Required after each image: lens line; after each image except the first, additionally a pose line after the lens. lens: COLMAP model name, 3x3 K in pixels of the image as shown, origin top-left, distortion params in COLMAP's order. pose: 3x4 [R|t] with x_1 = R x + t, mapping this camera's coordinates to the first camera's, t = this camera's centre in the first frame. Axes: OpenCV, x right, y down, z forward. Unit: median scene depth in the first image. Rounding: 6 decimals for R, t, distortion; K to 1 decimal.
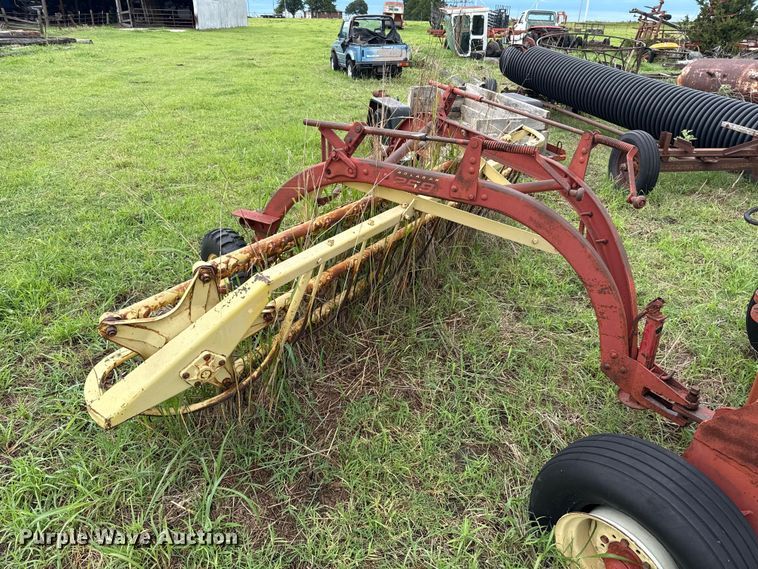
lens RADIAL K [[535.2, 0, 379.0], [0, 535.2, 284.5], [0, 0, 1]] dist [0.028539, -0.024552]
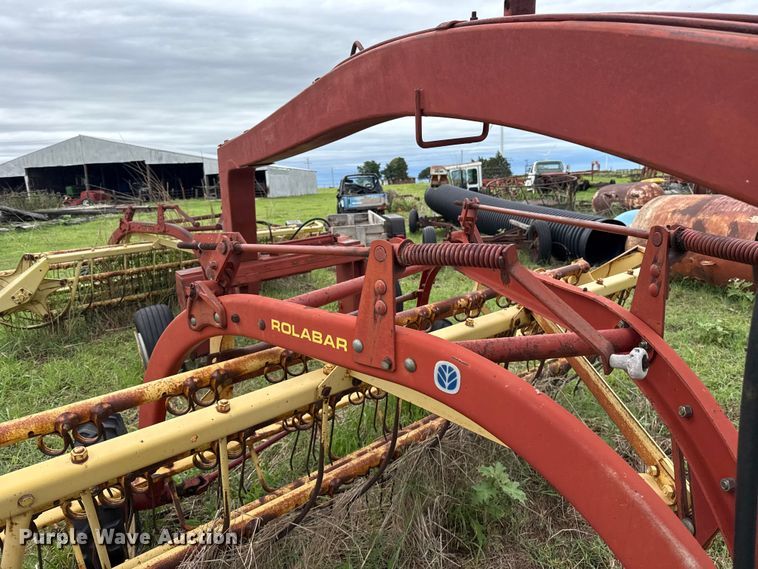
lens RADIAL K [[527.2, 0, 382.5], [0, 527.2, 286.7], [0, 0, 1]] dist [0.133838, -0.175473]
pose [[0.989550, -0.041390, -0.138122, 0.100936], [0.003484, 0.964500, -0.264059, 0.047895], [0.144148, 0.260818, 0.954565, -0.067944]]
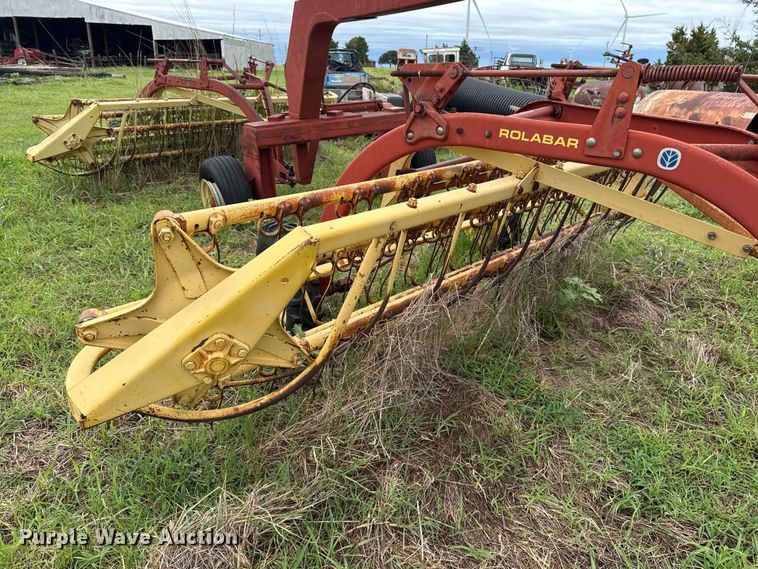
lens RADIAL K [[535.2, 0, 379.0], [0, 535.2, 284.5], [0, 0, 1]] dist [0.028539, -0.024552]
pose [[0.998231, 0.026635, -0.053160, 0.077287], [-0.030641, 0.996635, -0.076031, 0.060401], [0.050956, 0.077525, 0.995687, -0.084733]]
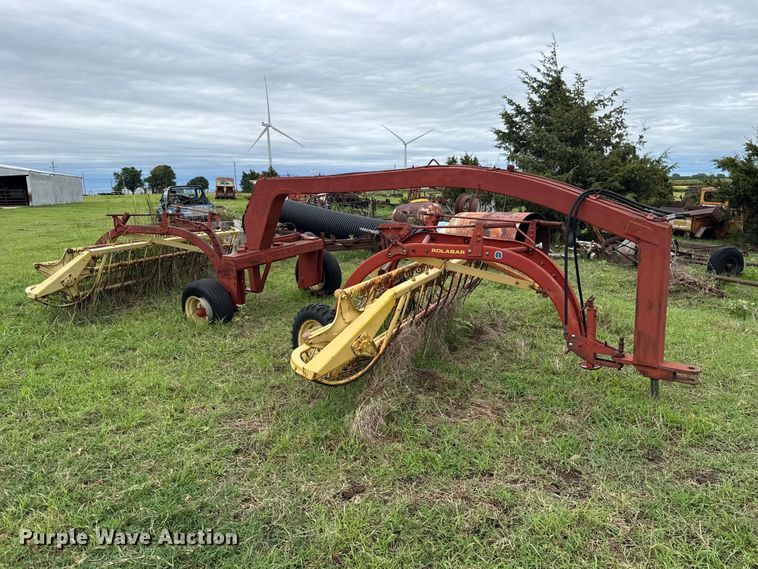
lens RADIAL K [[535.2, 0, 379.0], [0, 535.2, 284.5], [0, 0, 1]] dist [0.028539, -0.024552]
pose [[0.960144, -0.082565, 0.267034, 0.036617], [0.154043, 0.953498, -0.259059, 0.081209], [-0.233227, 0.289869, 0.928214, -0.149565]]
